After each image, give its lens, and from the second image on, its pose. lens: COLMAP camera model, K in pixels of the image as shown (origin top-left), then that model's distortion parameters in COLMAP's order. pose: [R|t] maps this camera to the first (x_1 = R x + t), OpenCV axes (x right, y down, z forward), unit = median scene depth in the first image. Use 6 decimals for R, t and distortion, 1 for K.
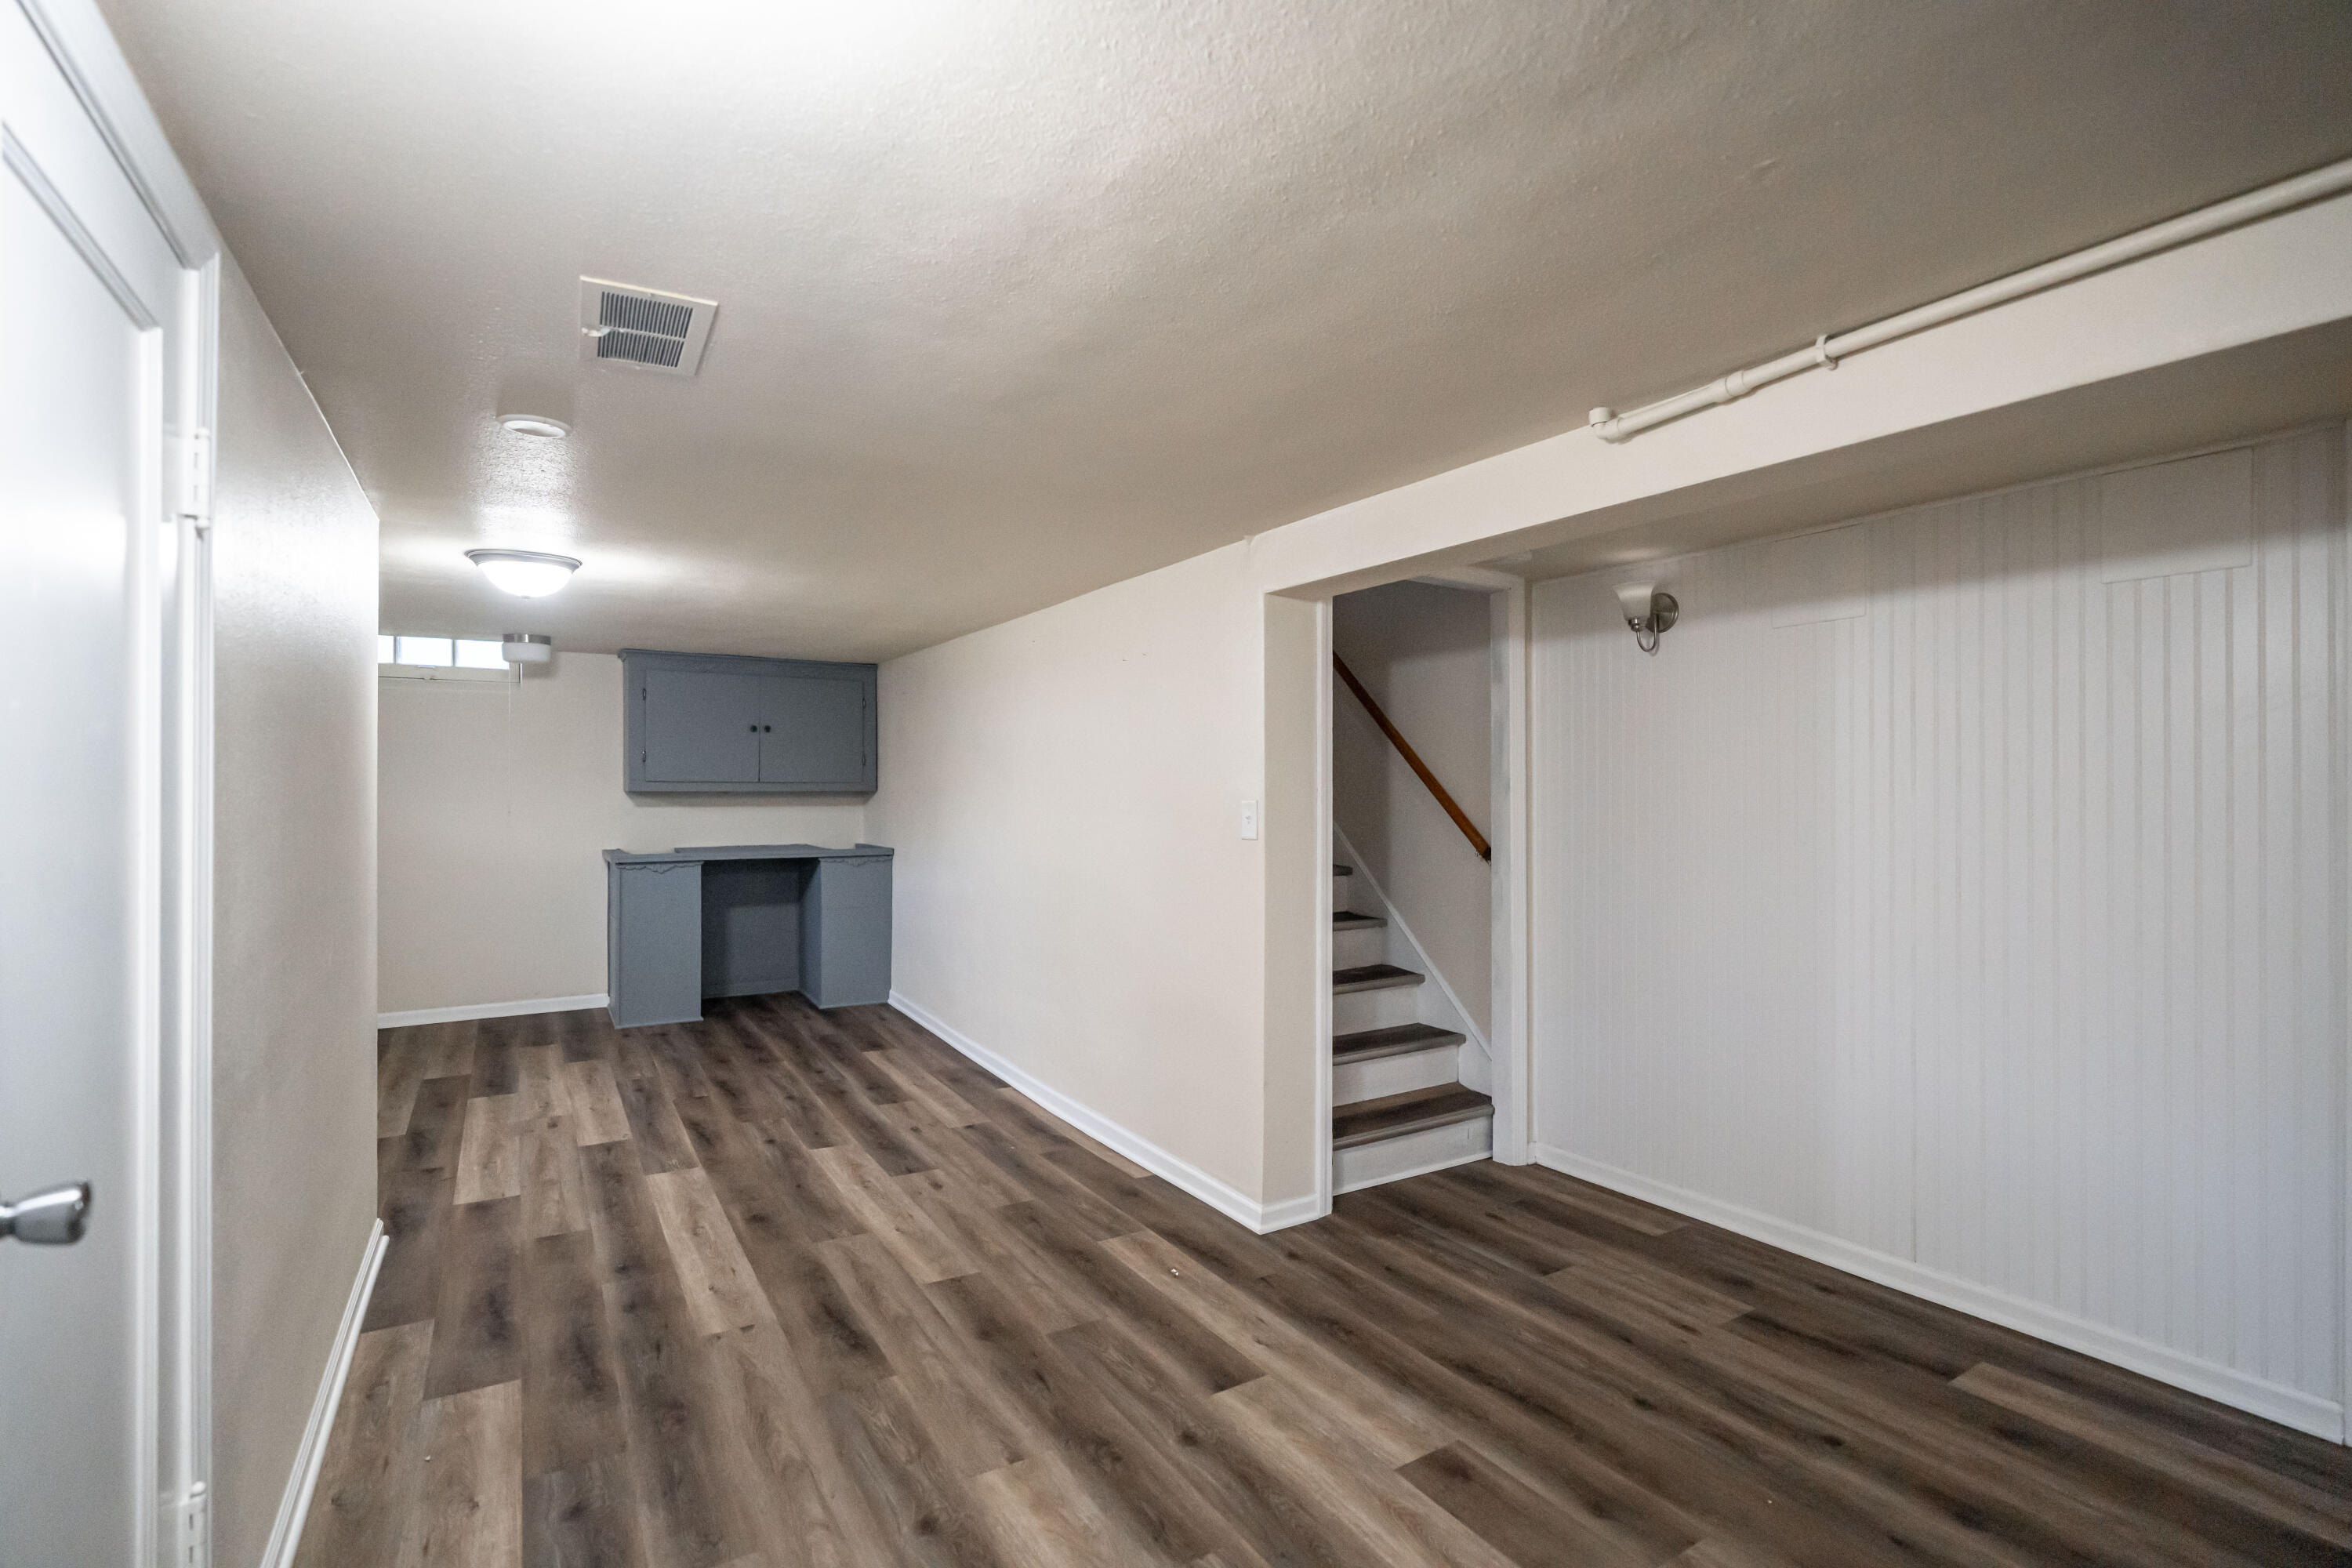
lens RADIAL K [[1080.2, 0, 1176.9], [0, 1080.2, 782.2], [0, 0, 1]] dist [-0.003558, 0.000741]
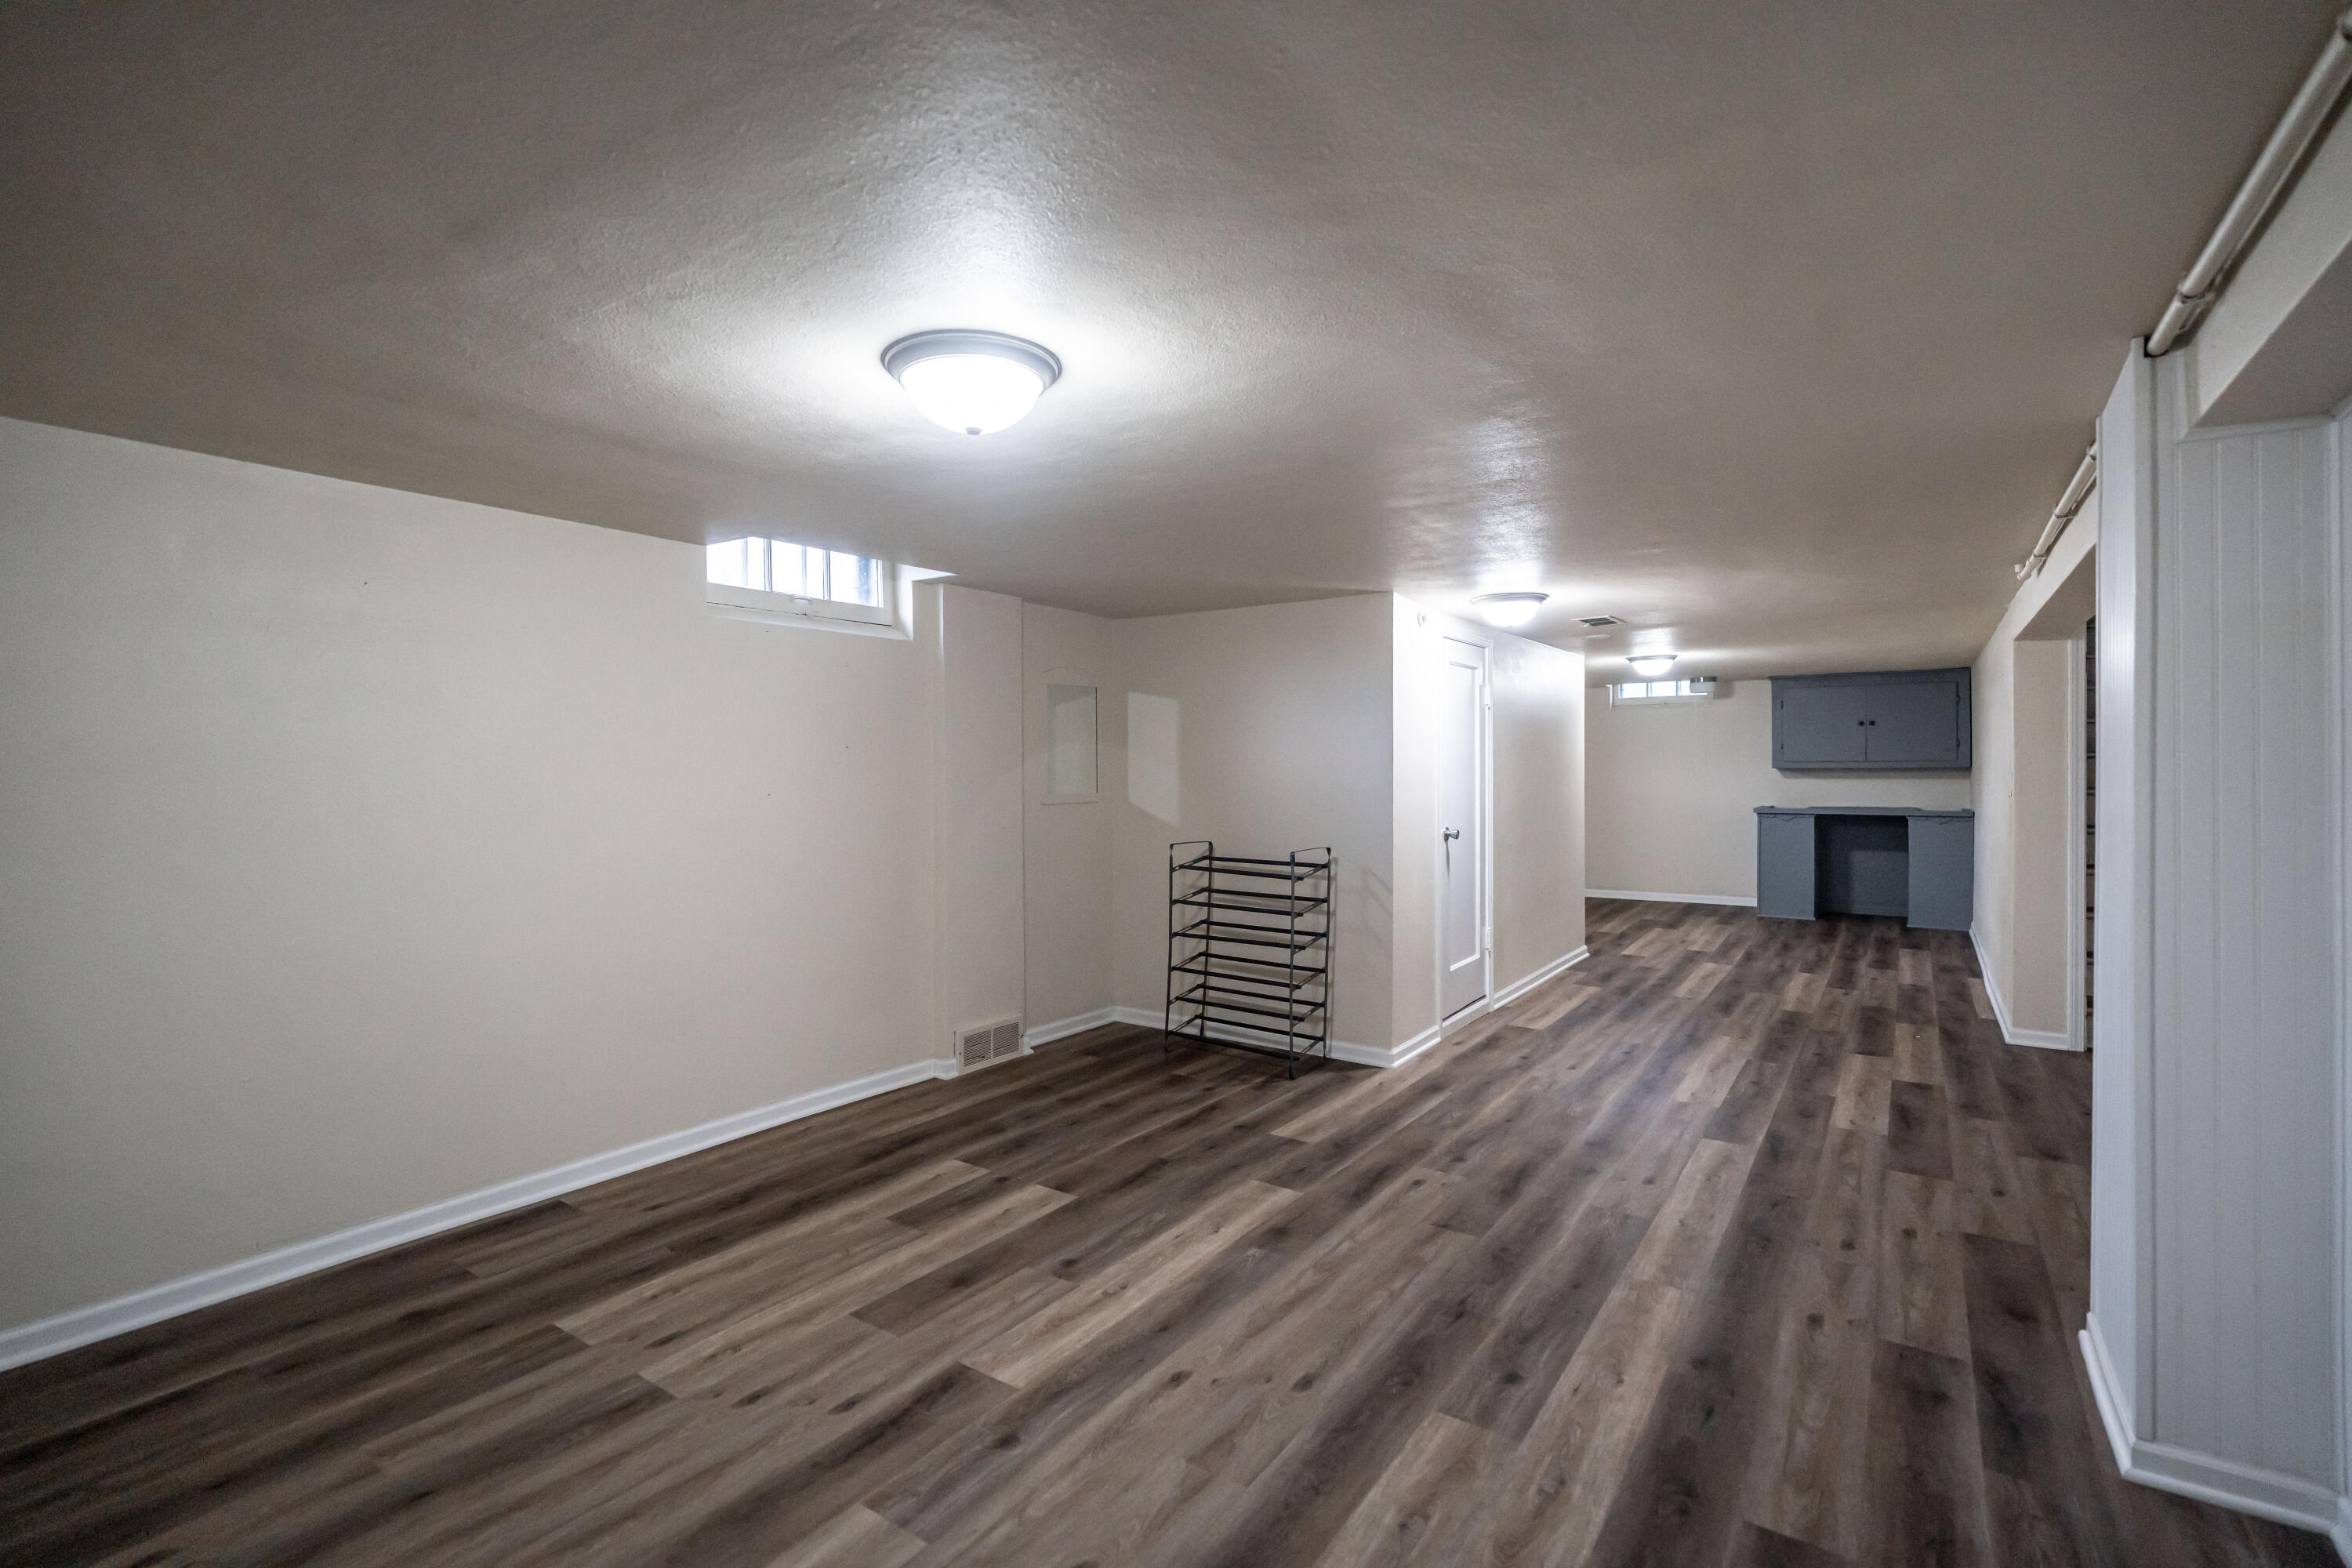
lens RADIAL K [[1080.2, 0, 1176.2], [0, 1080.2, 775.3], [0, 0, 1]] dist [-0.003558, 0.000741]
pose [[0.412160, 0.001761, -0.911110, 0.549102], [0.012383, 0.999895, 0.007535, -0.003424], [0.911028, -0.014388, 0.412094, -0.419131]]
